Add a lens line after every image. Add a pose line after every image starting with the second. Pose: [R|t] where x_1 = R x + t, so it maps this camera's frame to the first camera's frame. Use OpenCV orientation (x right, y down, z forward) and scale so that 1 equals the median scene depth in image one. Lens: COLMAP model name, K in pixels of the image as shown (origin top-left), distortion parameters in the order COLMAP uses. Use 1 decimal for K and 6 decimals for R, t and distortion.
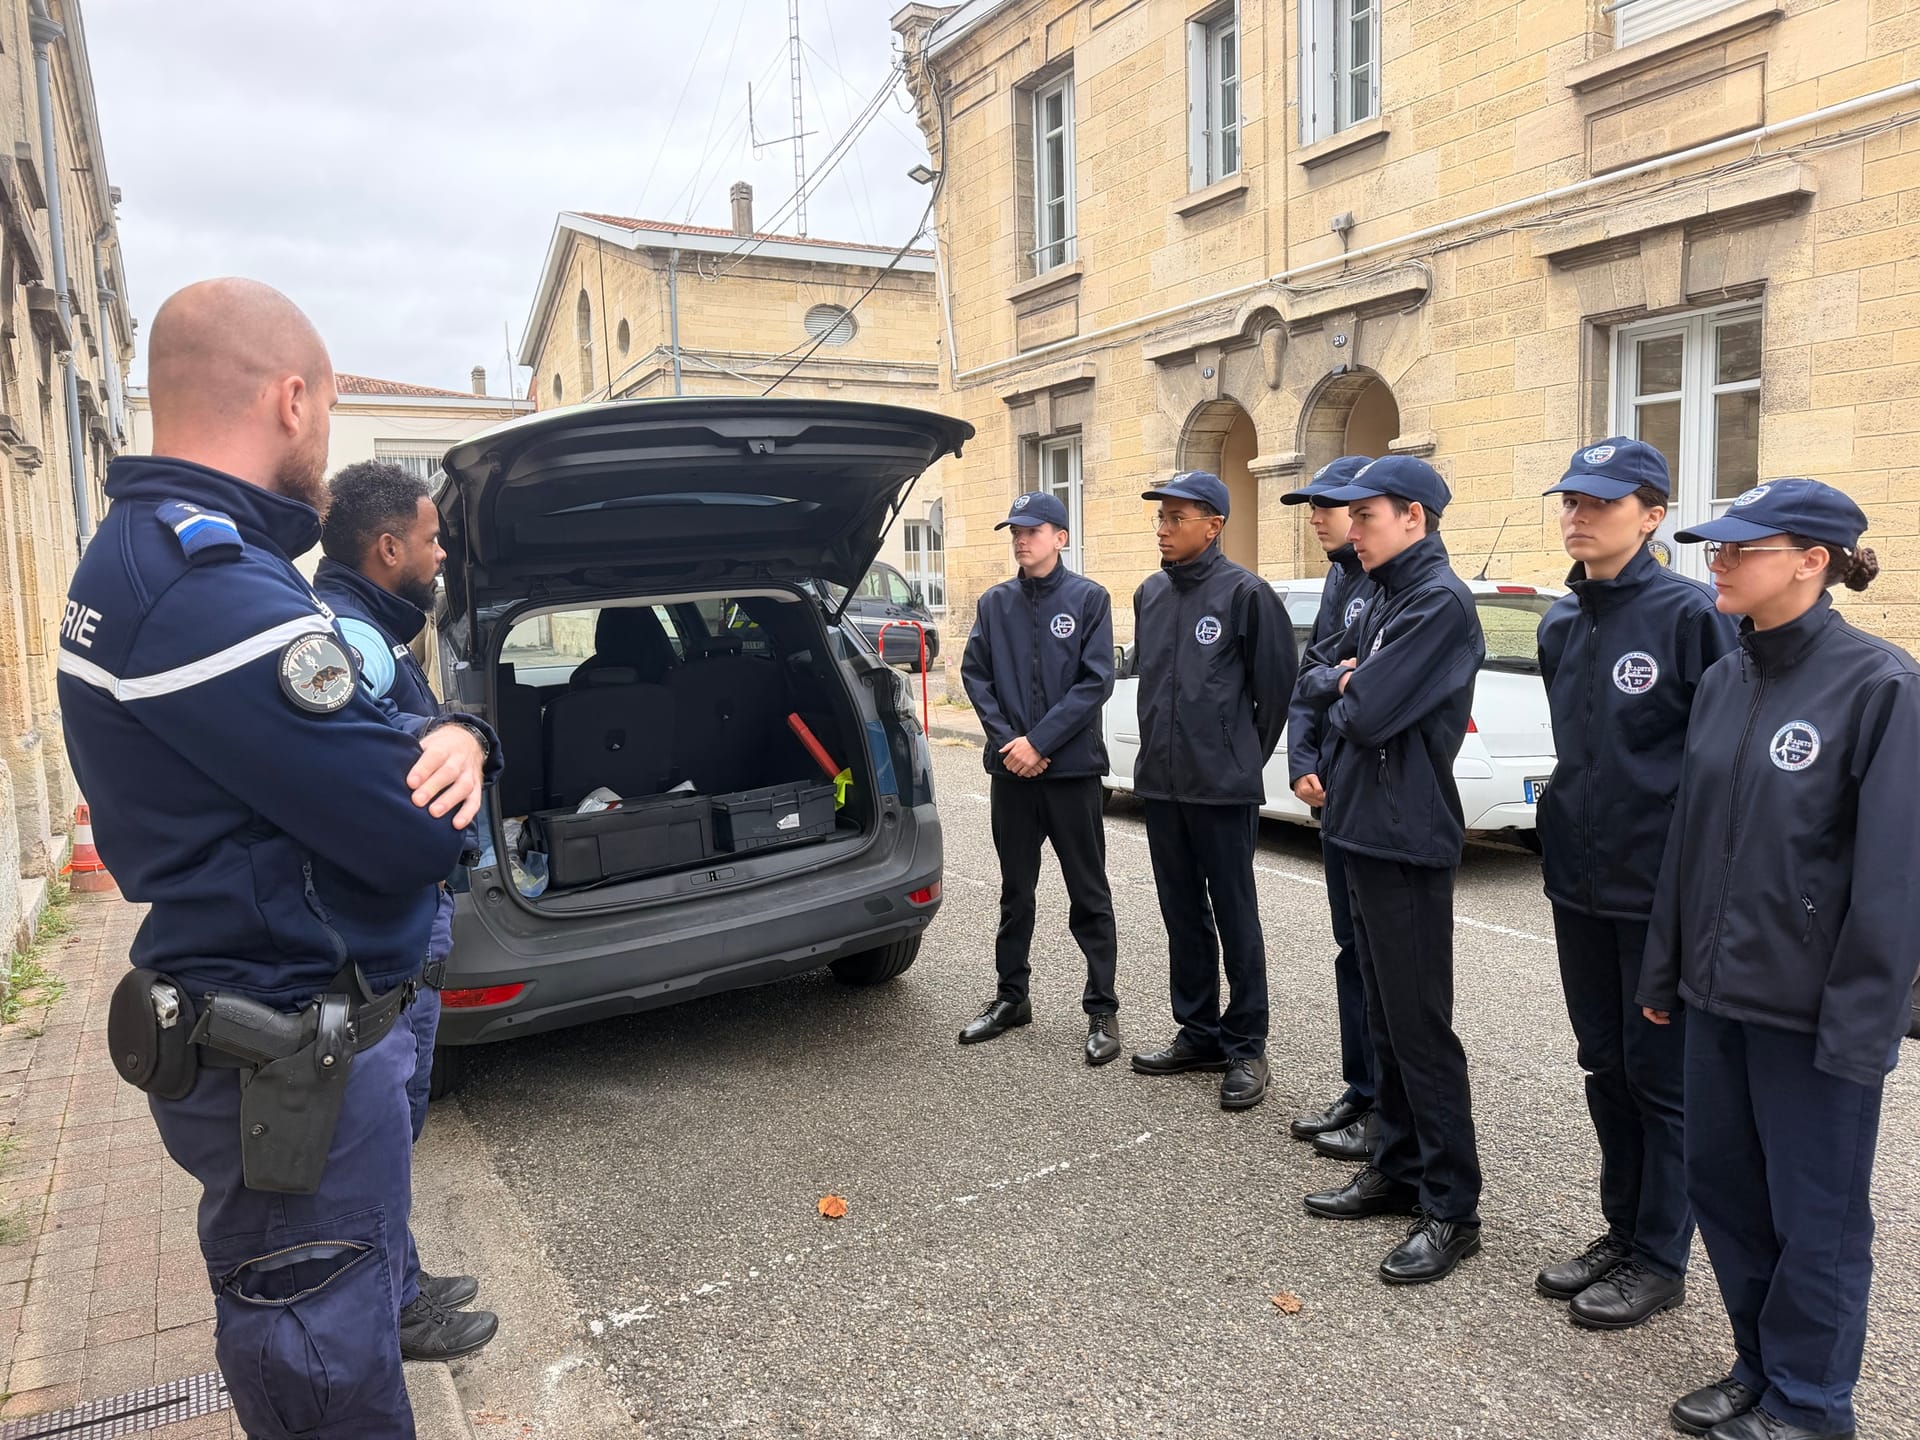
lens RADIAL K [[1345.9, 0, 960.0], [0, 1345.9, 724.6], [0, 0, 1]] dist [0.013334, -0.006763]
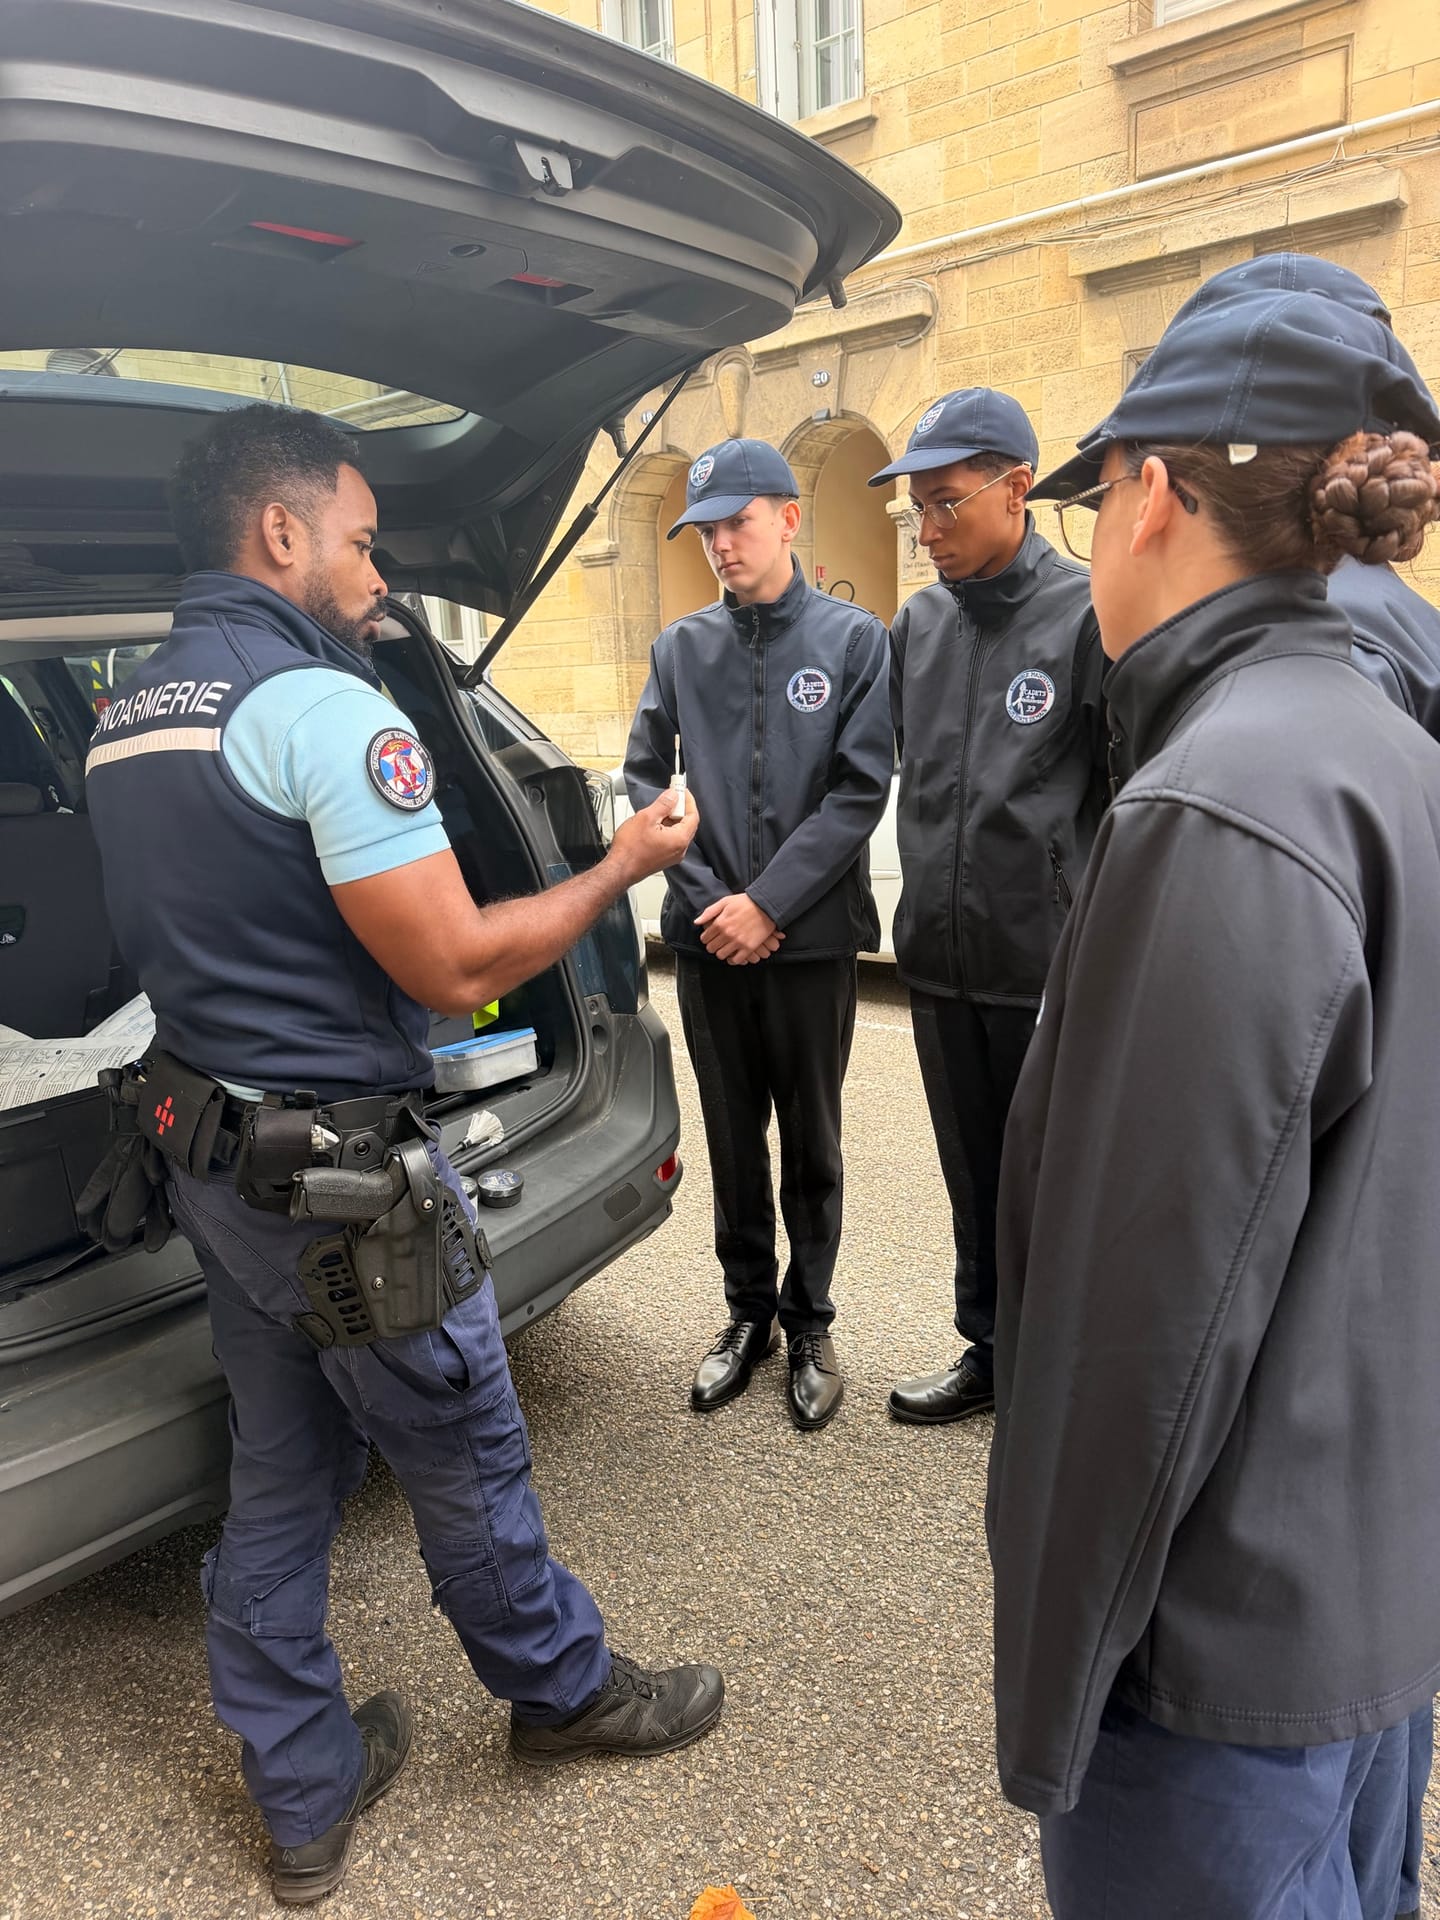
lens RADIAL K [[1345.9, 0, 744.9], [0, 1345.9, 904.4], [0, 0, 1]] dist [0.013334, -0.006763]
pose [[0.934547, -0.063057, 0.350208, -0.086774], [0.048999, 0.997603, 0.048867, -0.008399], [-0.352449, -0.028509, 0.935397, 0.291591]]
